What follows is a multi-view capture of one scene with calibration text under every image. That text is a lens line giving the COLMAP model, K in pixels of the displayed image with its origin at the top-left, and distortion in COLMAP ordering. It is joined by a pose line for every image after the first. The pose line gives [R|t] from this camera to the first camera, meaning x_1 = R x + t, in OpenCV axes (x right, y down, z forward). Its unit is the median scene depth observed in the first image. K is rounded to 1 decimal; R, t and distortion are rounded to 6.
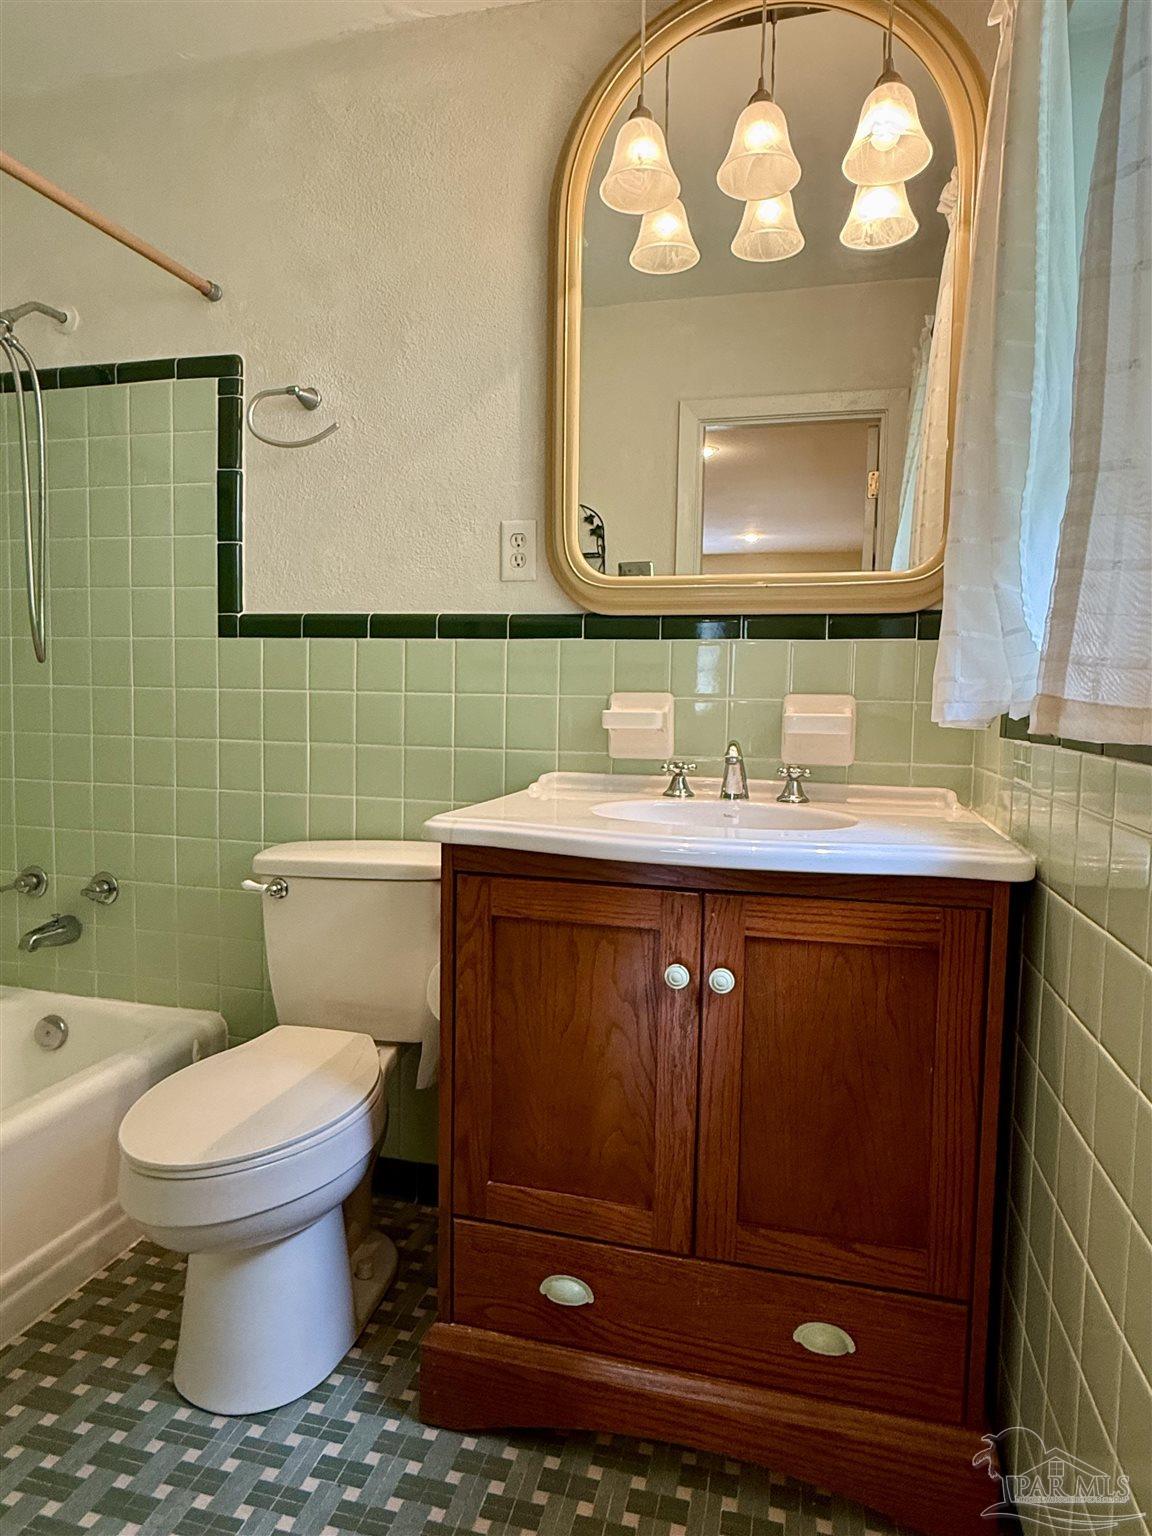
lens RADIAL K [[918.9, 0, 579.6], [0, 918.9, 763.8], [0, 0, 1]] dist [0.000402, 0.001369]
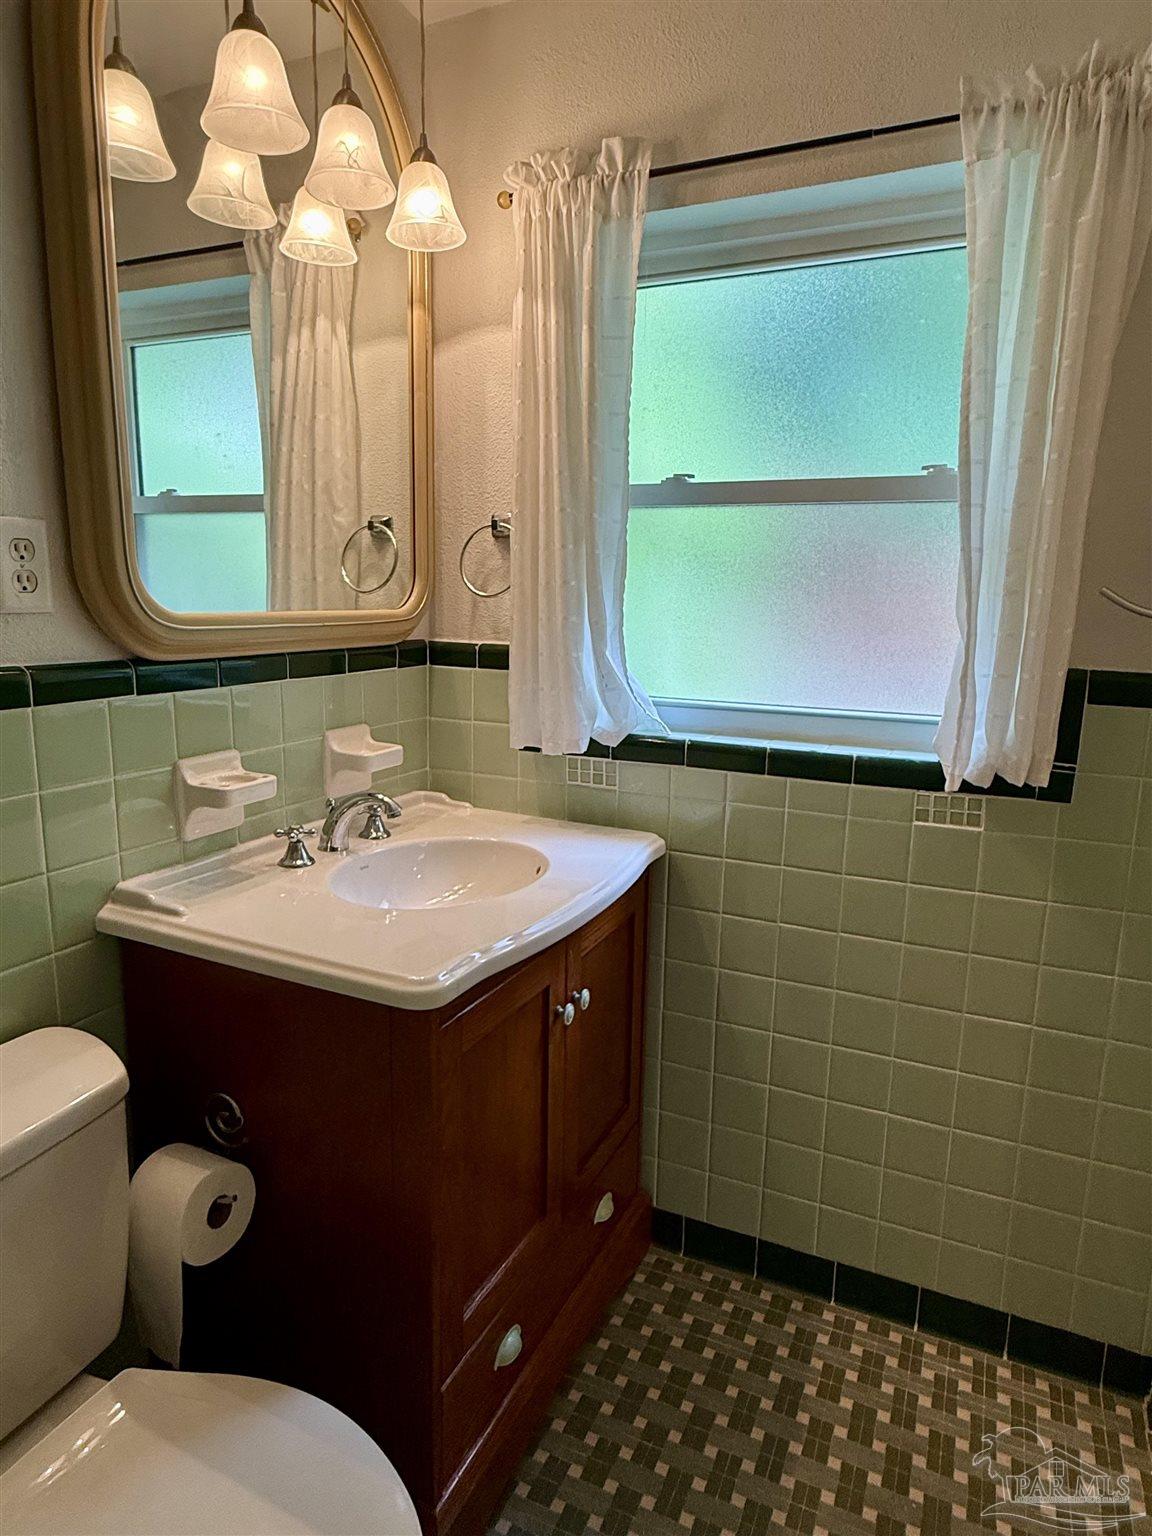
lens RADIAL K [[918.9, 0, 582.9], [0, 918.9, 769.1], [0, 0, 1]] dist [0.000402, 0.001369]
pose [[0.182331, -0.196839, 0.963333, -0.645055], [0.052171, 0.980313, 0.190434, -0.199028], [-0.981852, 0.015536, 0.189010, 0.513082]]
